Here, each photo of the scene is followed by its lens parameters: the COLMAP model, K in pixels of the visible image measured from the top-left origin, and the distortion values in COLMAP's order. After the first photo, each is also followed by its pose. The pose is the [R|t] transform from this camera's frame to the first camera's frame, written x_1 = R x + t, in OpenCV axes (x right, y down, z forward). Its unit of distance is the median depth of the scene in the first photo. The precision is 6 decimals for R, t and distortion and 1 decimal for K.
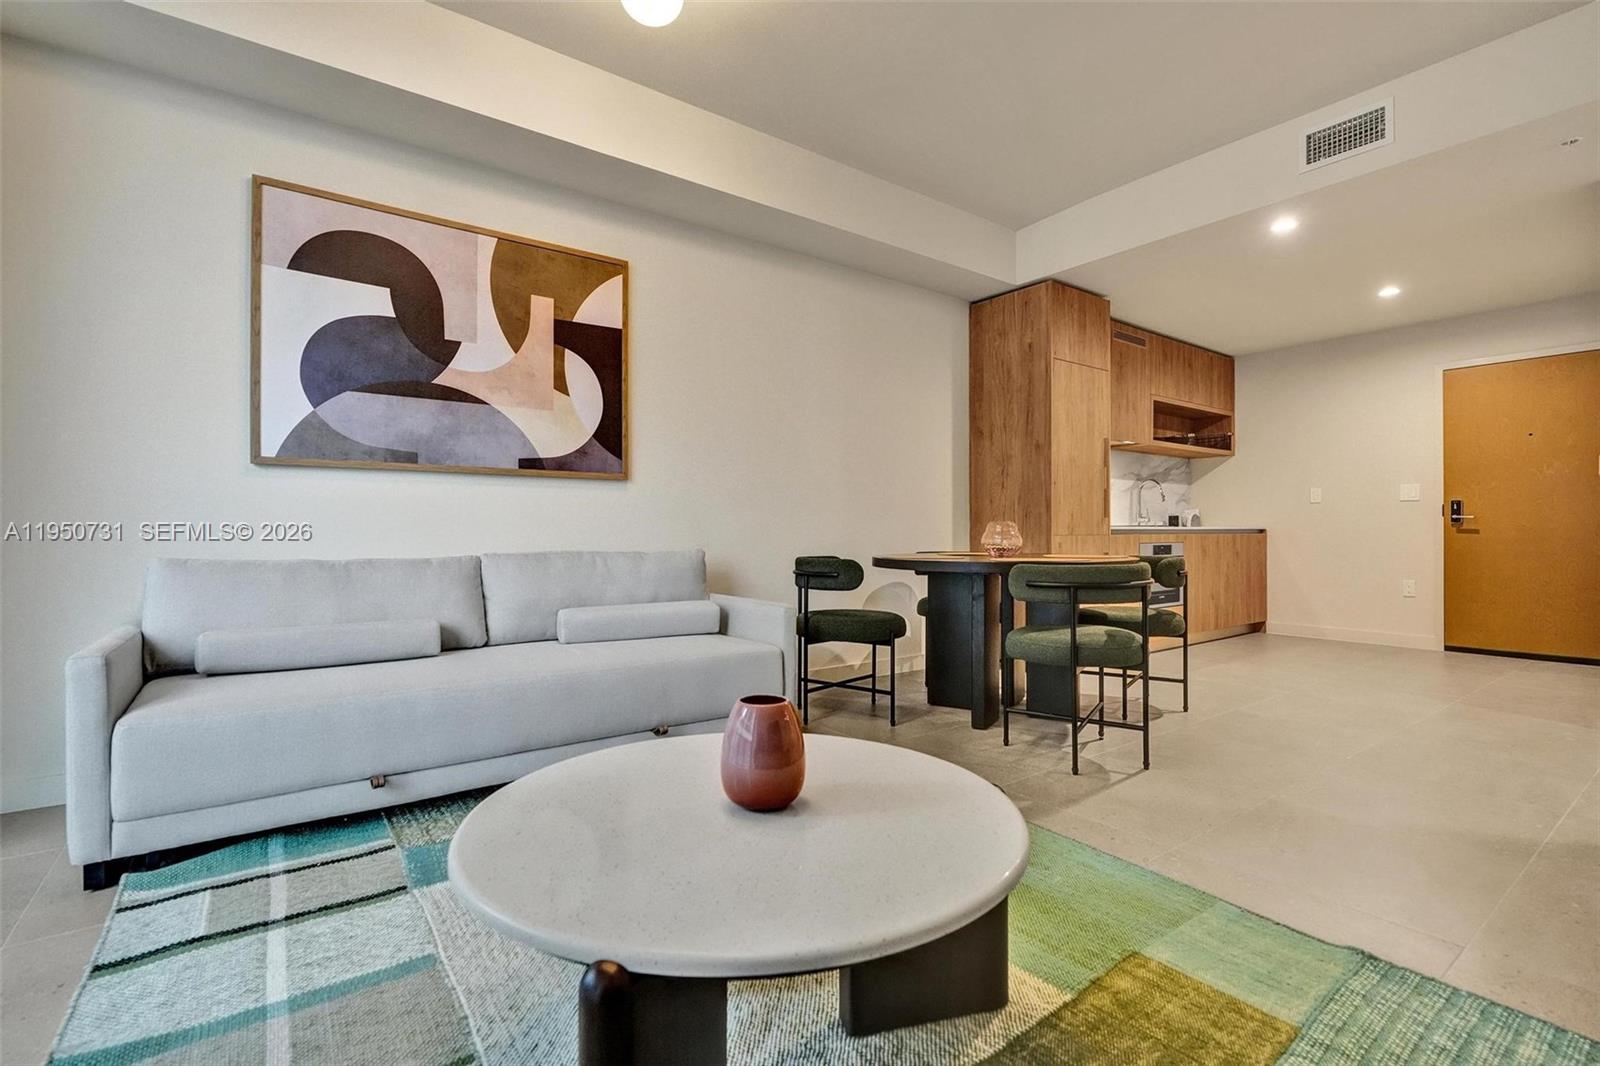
lens RADIAL K [[736.7, 0, 805.5], [0, 736.7, 530.7], [0, 0, 1]] dist [-0.004025, 0.000748]
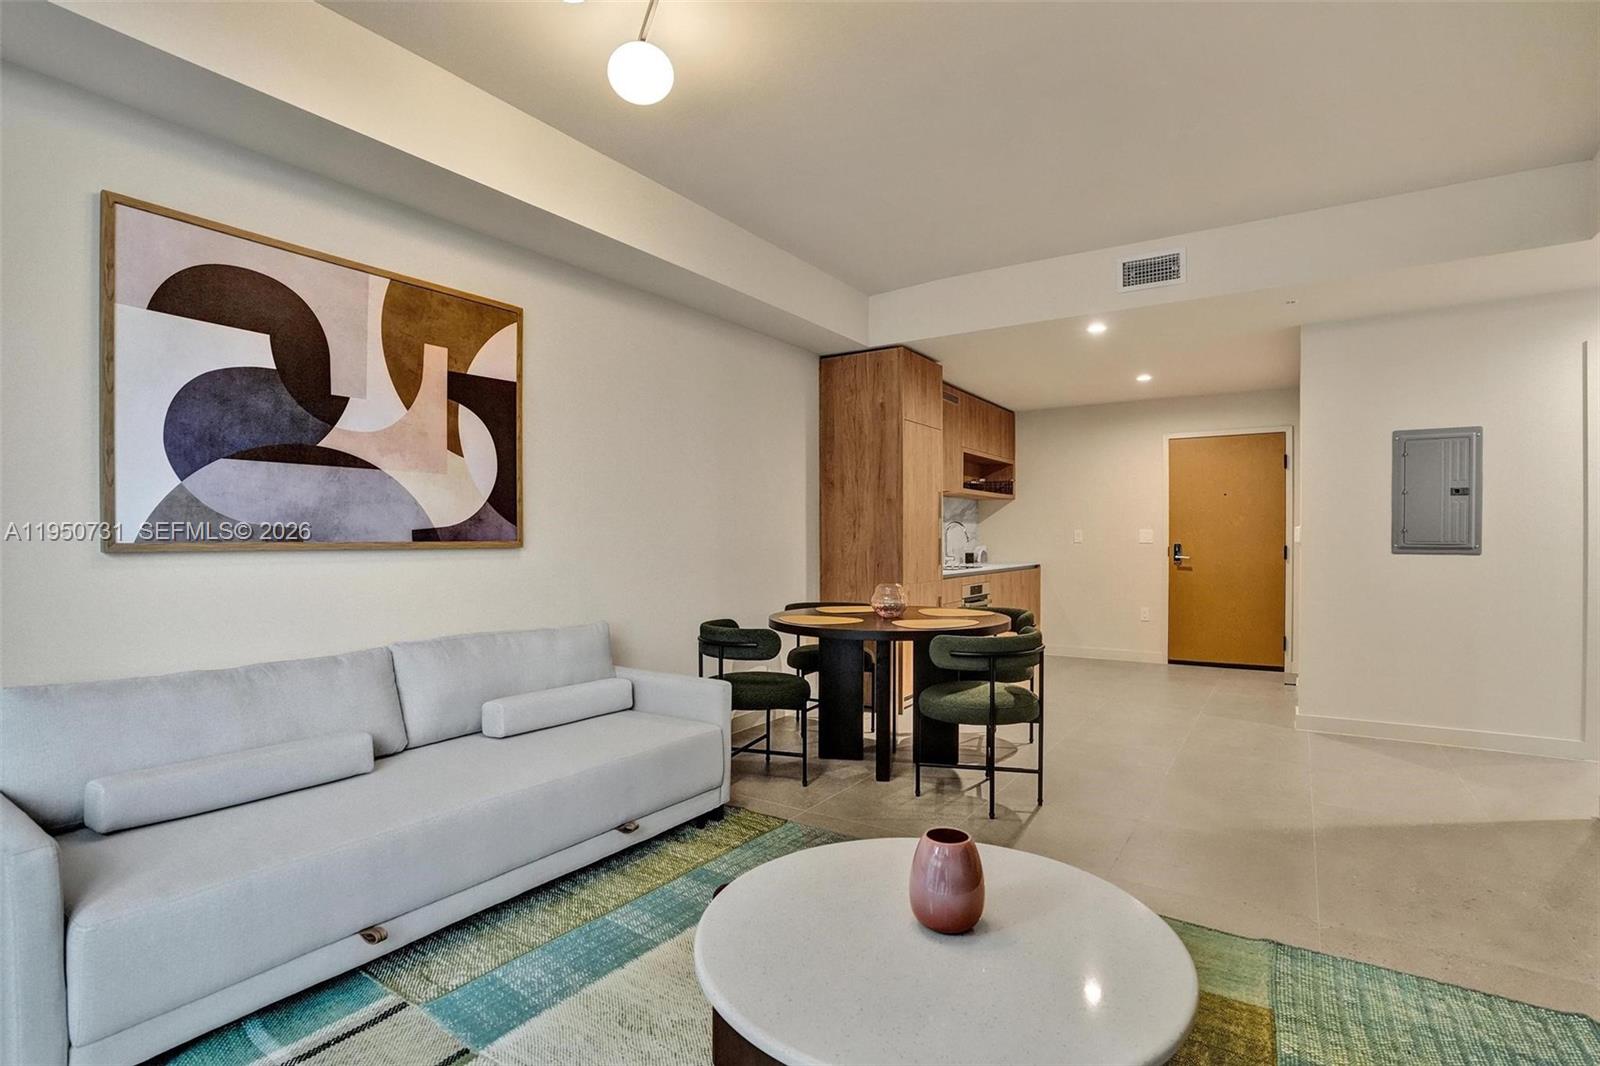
lens RADIAL K [[767.6, 0, 795.3], [0, 767.6, 548.6], [0, 0, 1]] dist [-0.068475, 0.026663]
pose [[0.944177, -0.006725, 0.329369, -0.242655], [0.002278, 0.999901, 0.013885, -0.083044], [-0.329430, -0.012359, 0.944099, -0.003994]]
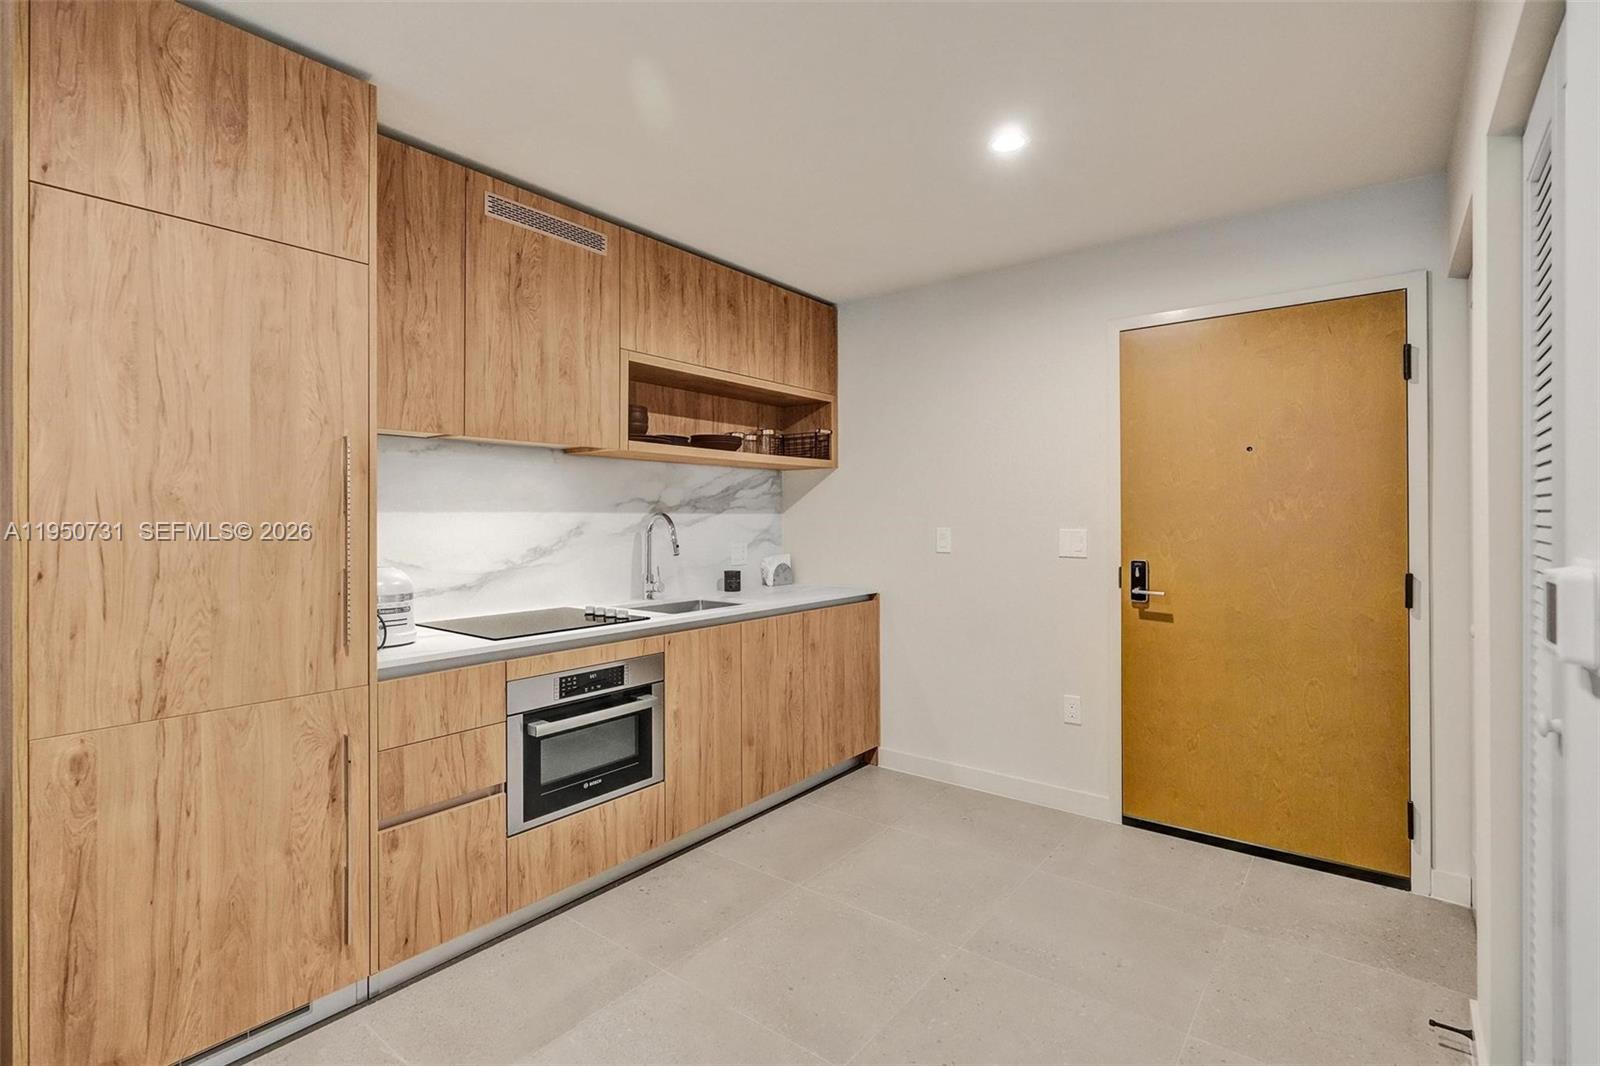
lens RADIAL K [[745.7, 0, 801.8], [0, 745.7, 517.5], [0, 0, 1]] dist [-0.000689, 0.000394]
pose [[0.965696, -0.002999, 0.259659, 0.765340], [0.003159, 0.999995, -0.000200, -0.118634], [-0.259657, 0.001013, 0.965700, 0.808430]]
